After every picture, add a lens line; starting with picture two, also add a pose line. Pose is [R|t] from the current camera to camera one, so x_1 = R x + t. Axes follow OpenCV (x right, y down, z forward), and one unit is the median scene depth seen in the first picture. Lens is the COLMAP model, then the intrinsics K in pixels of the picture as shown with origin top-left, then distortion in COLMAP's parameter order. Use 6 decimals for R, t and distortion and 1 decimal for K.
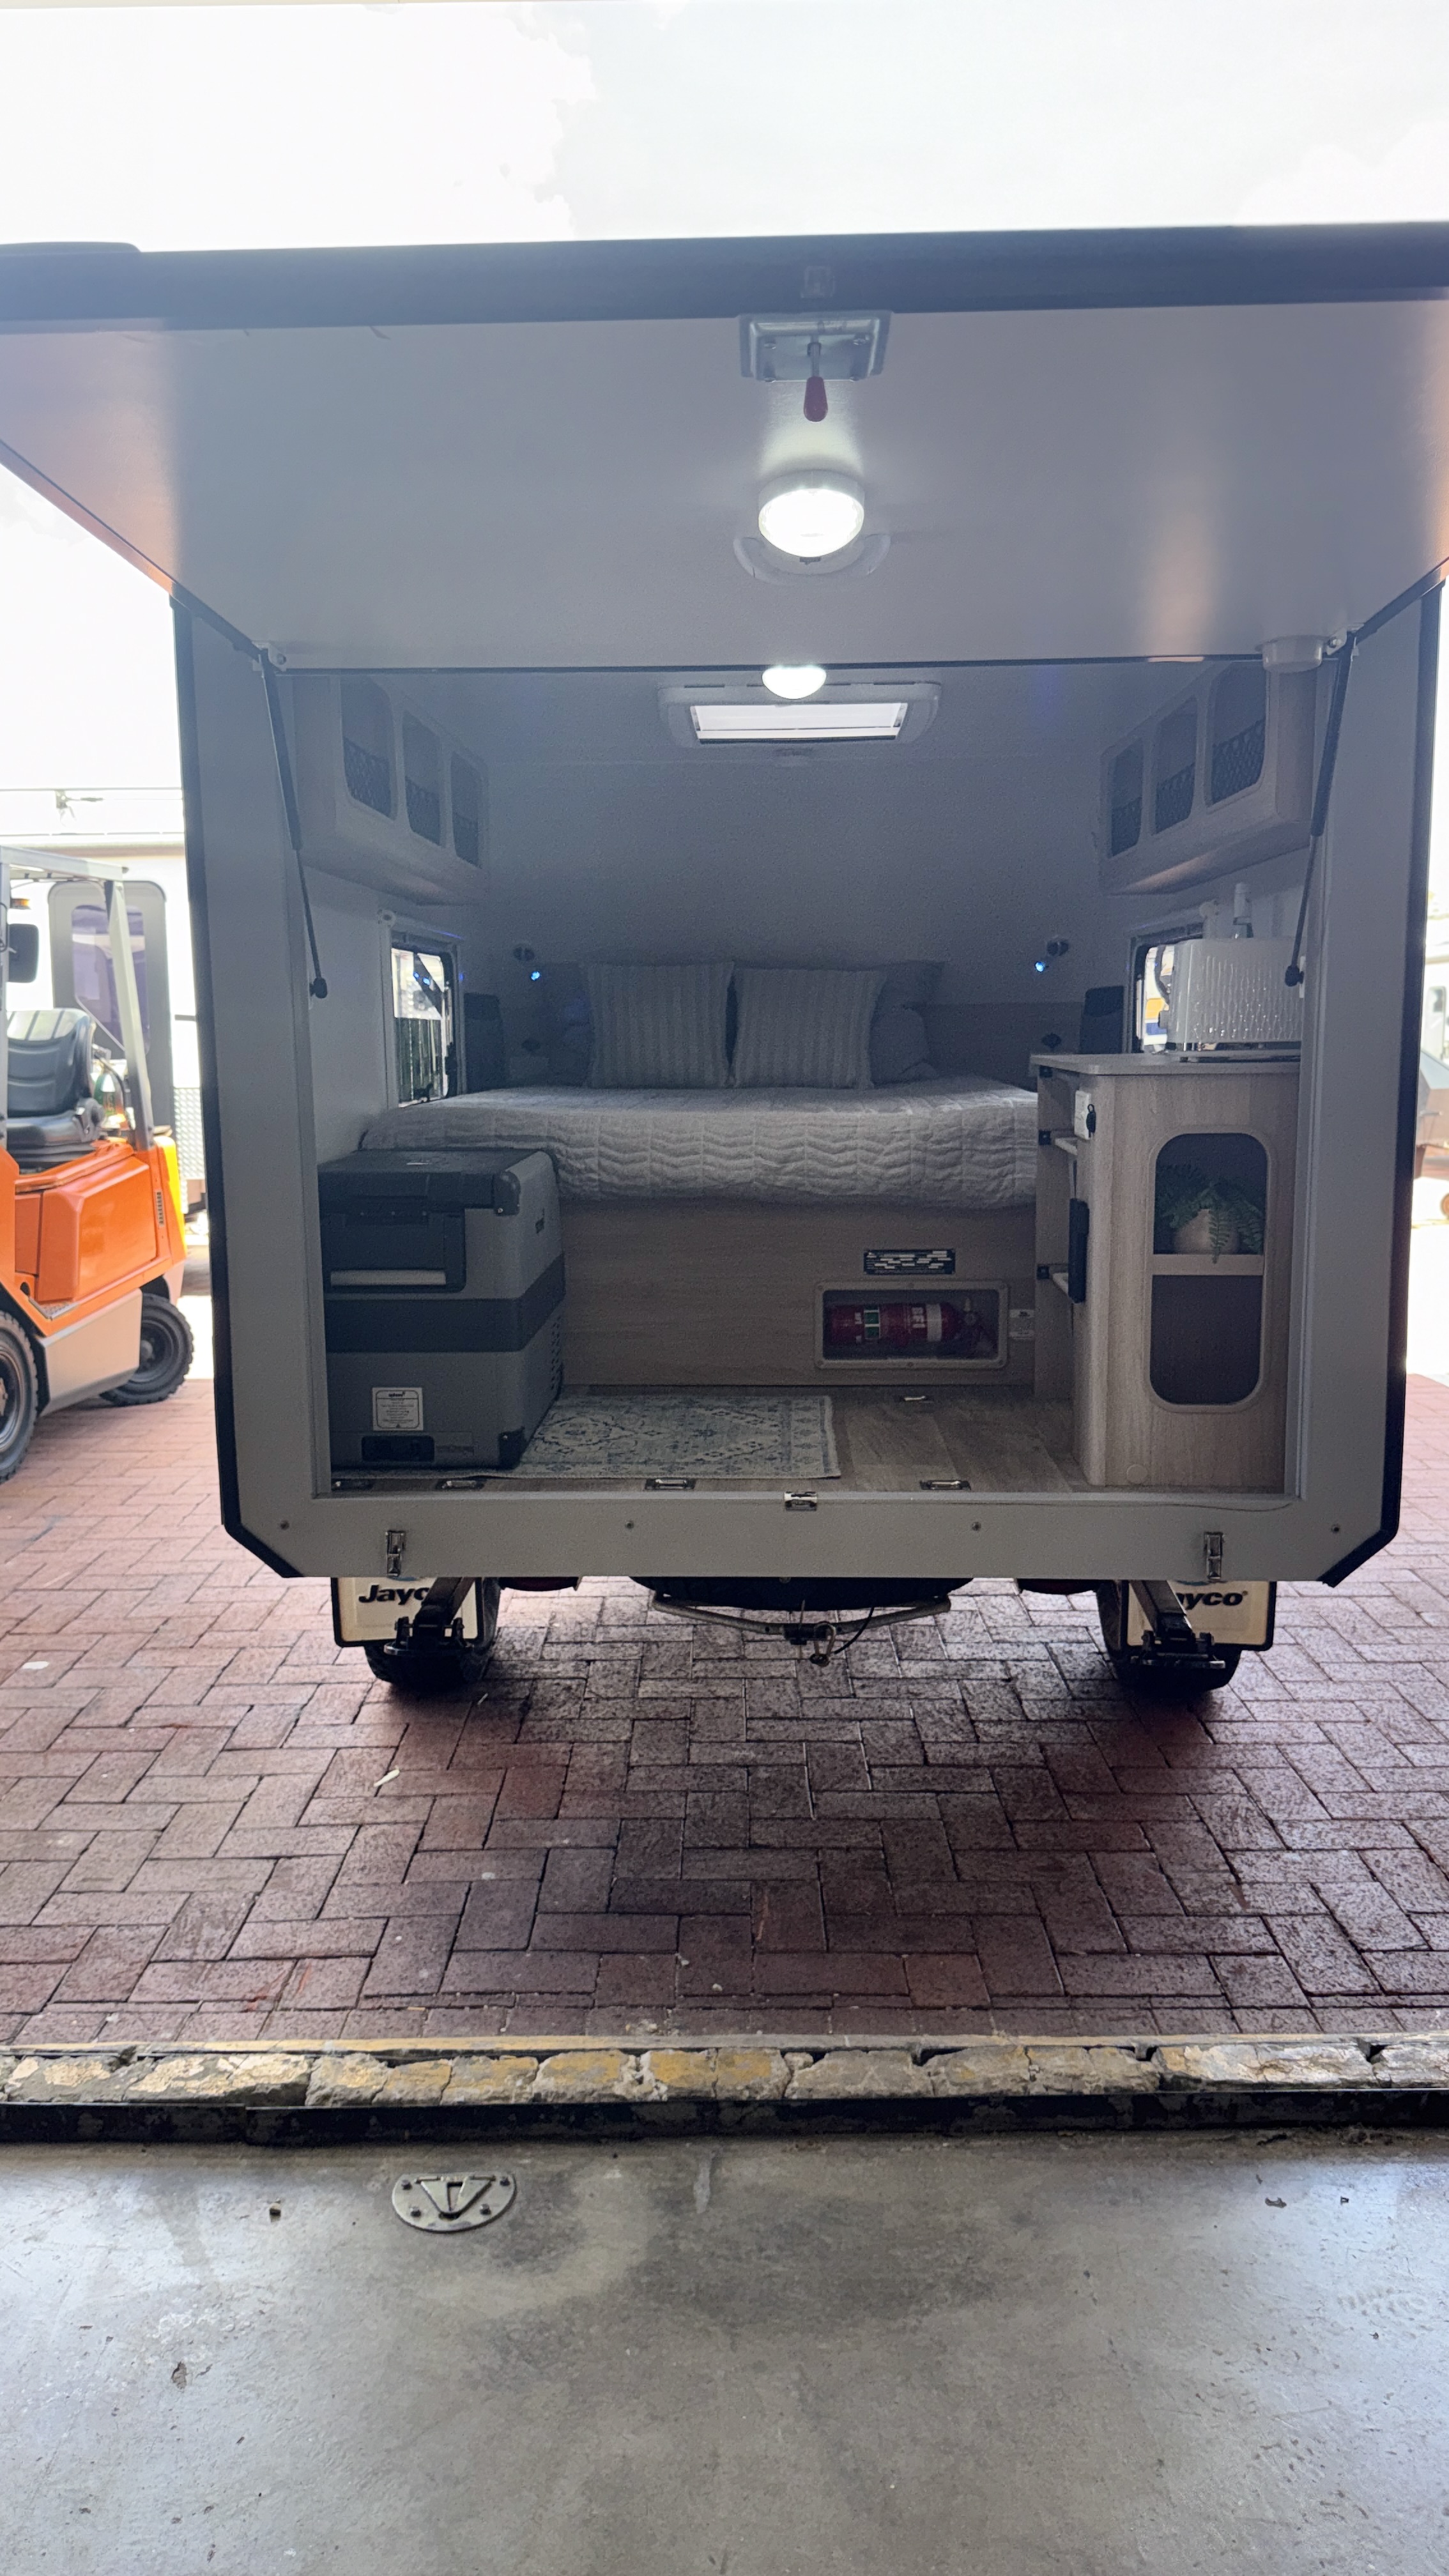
lens RADIAL K [[1783.8, 0, 723.9], [0, 1783.8, 1306.1], [0, 0, 1]] dist [0.077357, -0.164218]
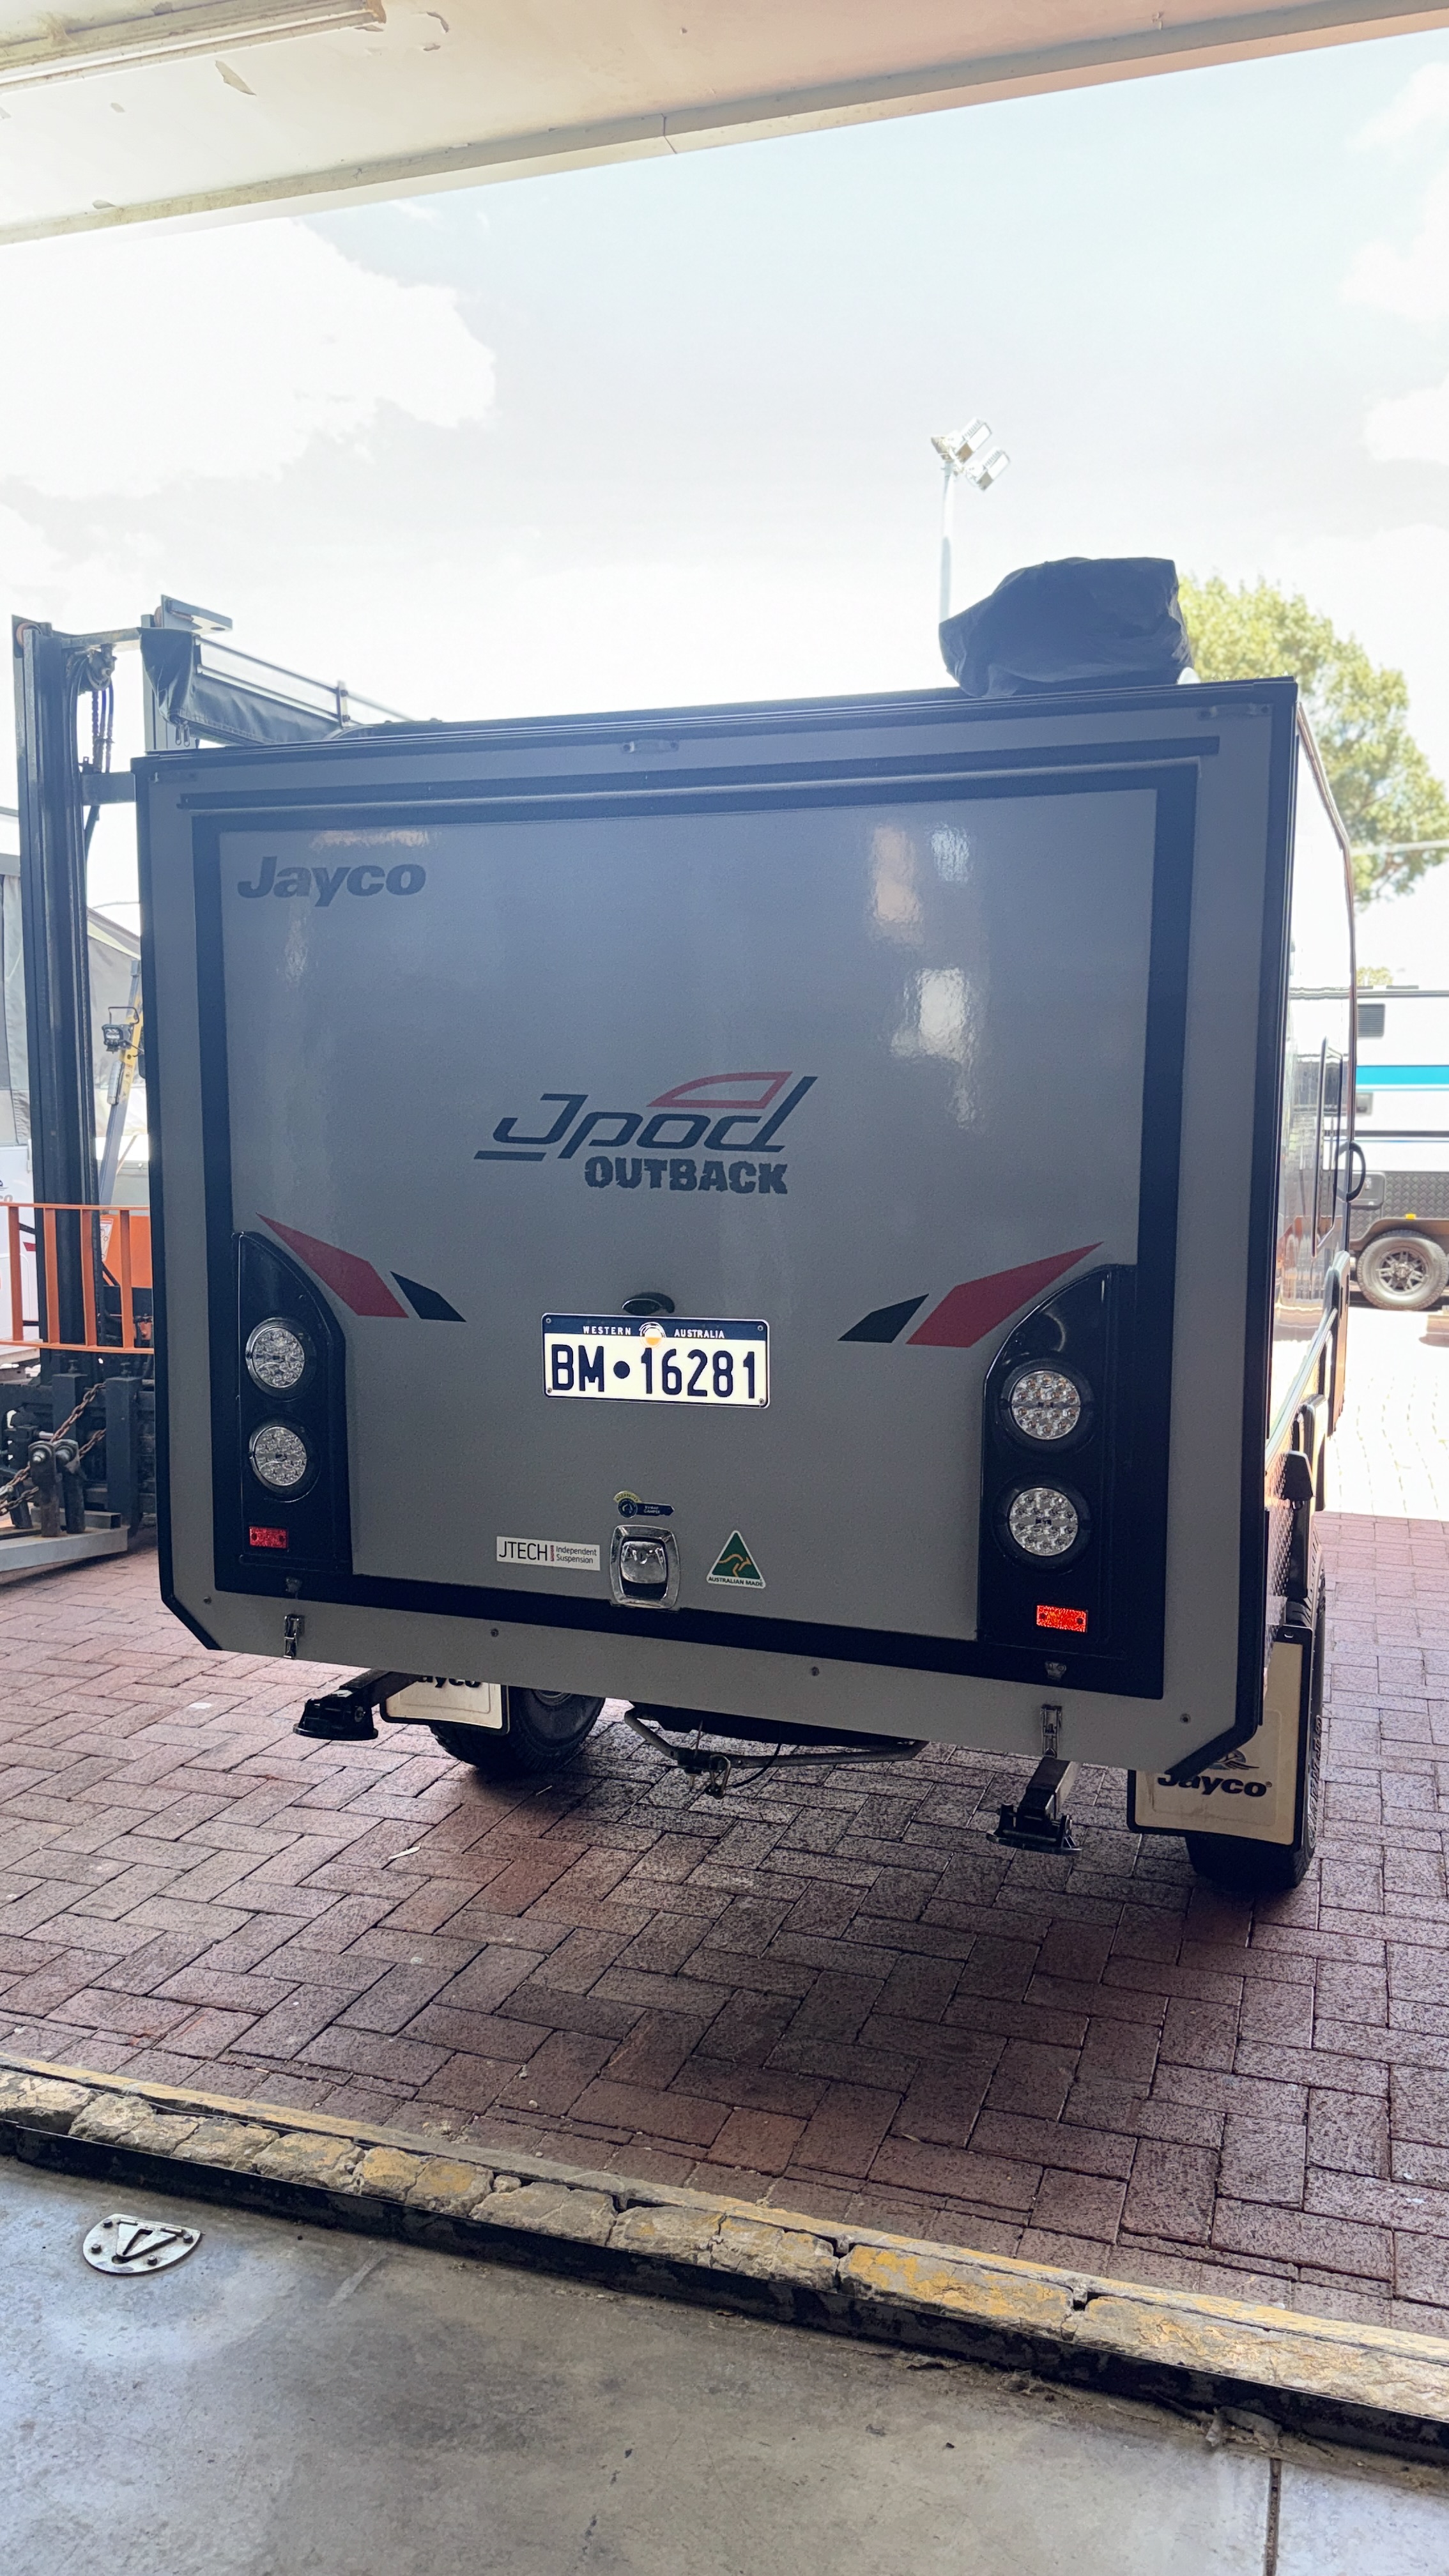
lens RADIAL K [[1832.1, 0, 724.5], [0, 1832.1, 1288.0], [0, 0, 1]] dist [0.065540, -0.111703]
pose [[0.952553, 0.052370, -0.299833, 0.326742], [-0.069782, 0.996423, -0.047657, -0.029990], [0.296264, 0.066319, 0.952801, 0.010490]]
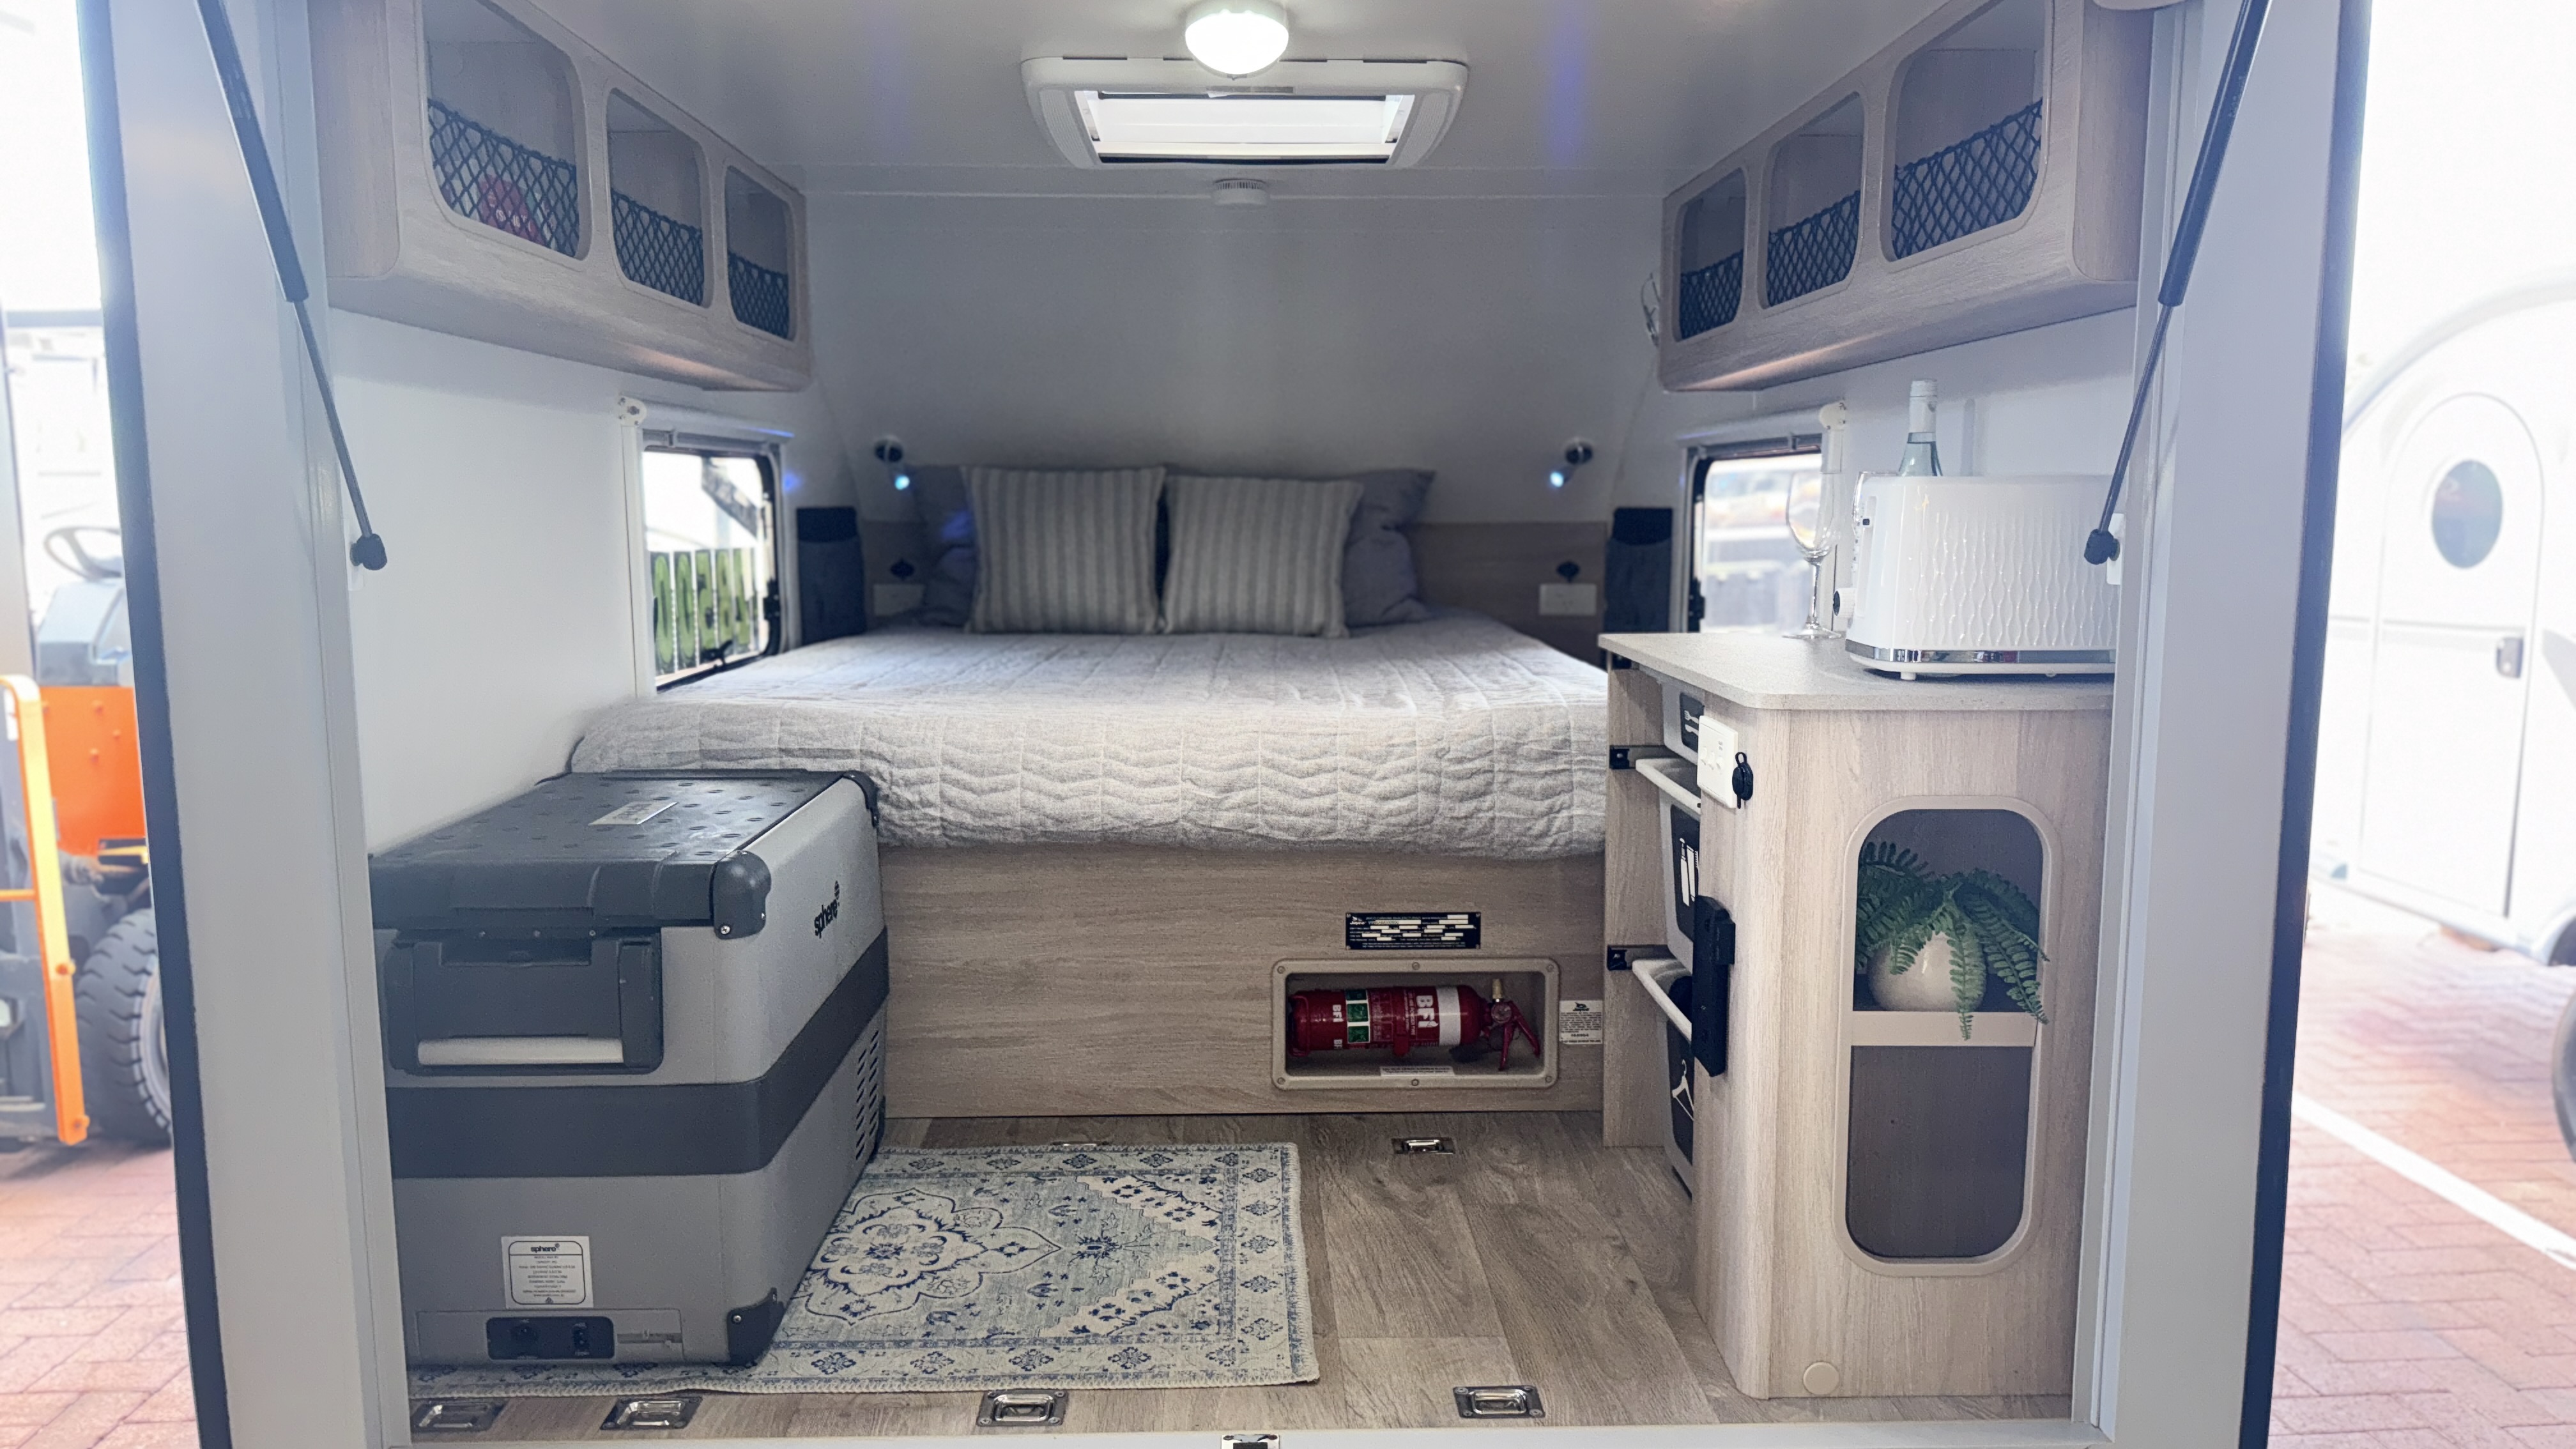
lens RADIAL K [[1786.6, 0, 1299.3], [0, 1786.6, 735.1], [0, 0, 1]] dist [0.104931, -0.217958]
pose [[0.997631, 0.000913, 0.068788, 0.015262], [0.000954, 0.999632, -0.027114, -0.083417], [-0.068788, 0.027115, 0.997263, 0.340972]]
